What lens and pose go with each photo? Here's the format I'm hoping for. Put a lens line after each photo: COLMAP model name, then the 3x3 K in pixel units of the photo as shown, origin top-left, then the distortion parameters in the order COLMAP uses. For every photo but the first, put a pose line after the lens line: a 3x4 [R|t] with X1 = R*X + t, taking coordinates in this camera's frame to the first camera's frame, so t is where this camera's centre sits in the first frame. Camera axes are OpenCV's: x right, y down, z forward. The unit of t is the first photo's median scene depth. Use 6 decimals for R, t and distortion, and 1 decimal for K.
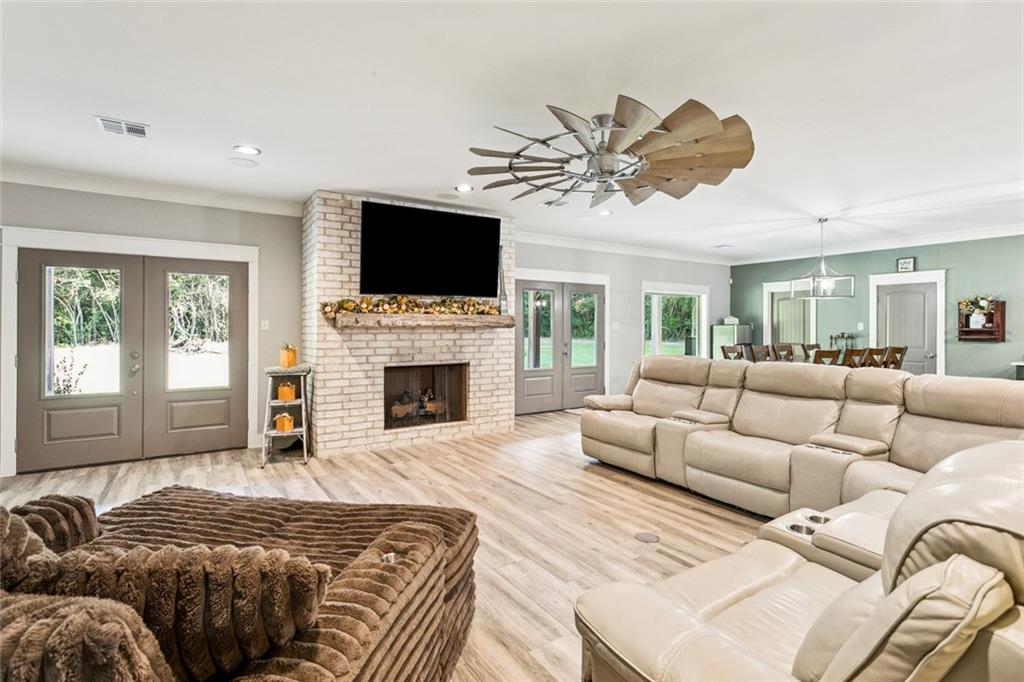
lens RADIAL K [[498.0, 0, 512.9], [0, 498.0, 326.7], [0, 0, 1]] dist [0.000995, -0.000042]
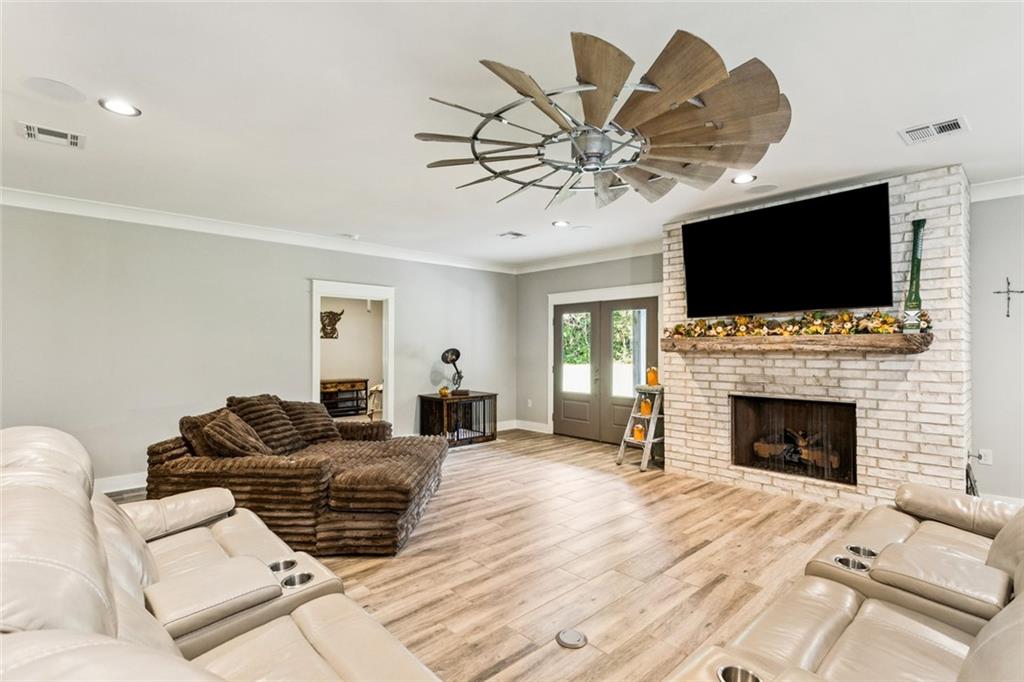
lens RADIAL K [[488.4, 0, 498.3], [0, 488.4, 342.3], [0, 0, 1]] dist [0.000364, -0.000037]
pose [[0.148830, -0.010961, -0.988802, 0.529634], [0.002354, 0.999940, -0.010730, -0.006597], [0.988860, -0.000731, 0.148847, 0.422989]]
